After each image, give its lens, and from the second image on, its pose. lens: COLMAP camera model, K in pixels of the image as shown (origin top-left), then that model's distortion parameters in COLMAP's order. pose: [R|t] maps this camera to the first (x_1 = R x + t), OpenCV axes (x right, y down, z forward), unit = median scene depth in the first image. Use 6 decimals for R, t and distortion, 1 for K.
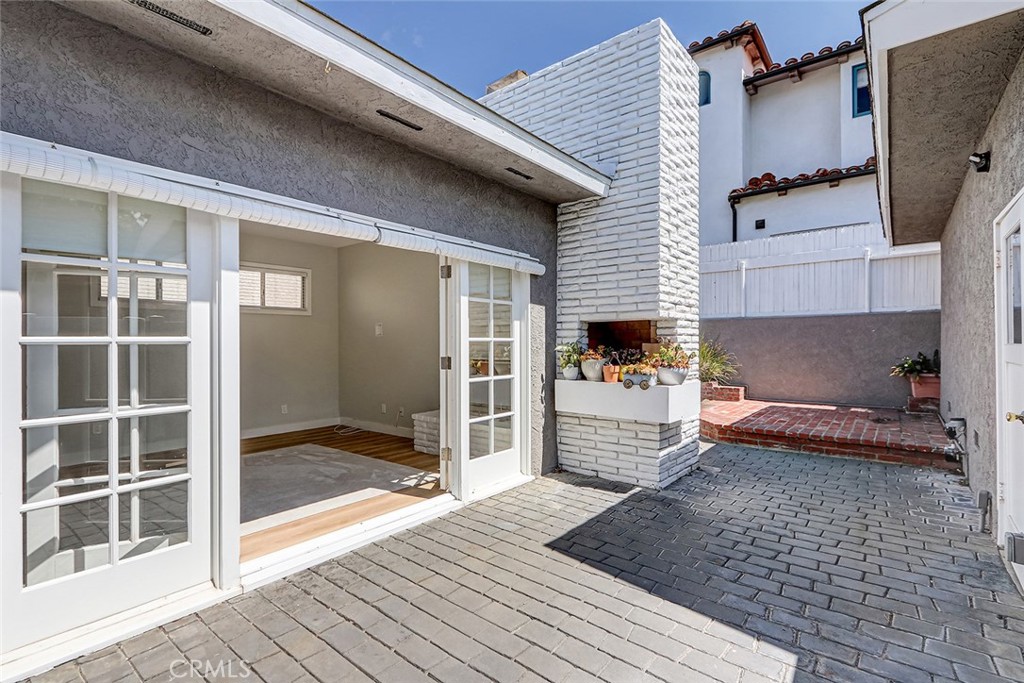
lens RADIAL K [[467.7, 0, 505.5], [0, 467.7, 342.0], [0, 0, 1]] dist [0.006844, -0.004206]
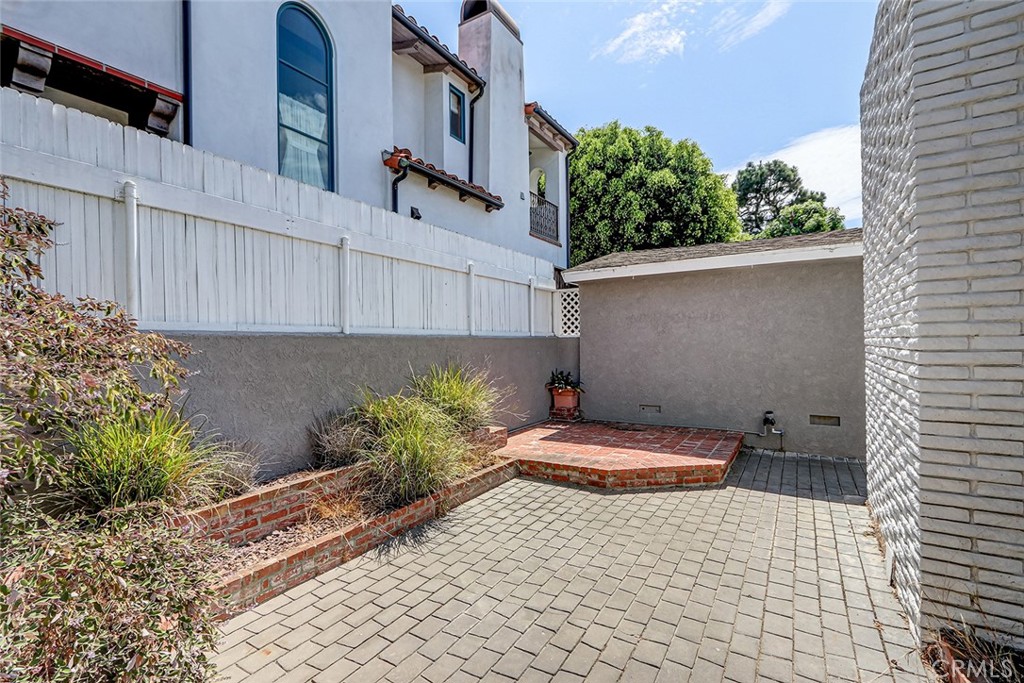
lens RADIAL K [[467.7, 0, 510.0], [0, 467.7, 346.1], [0, 0, 1]] dist [0.006844, -0.004206]
pose [[-0.137097, -0.002415, 0.990555, -0.620489], [-0.002249, 0.999995, 0.002127, -0.077929], [-0.990555, -0.001937, -0.137102, 2.344450]]
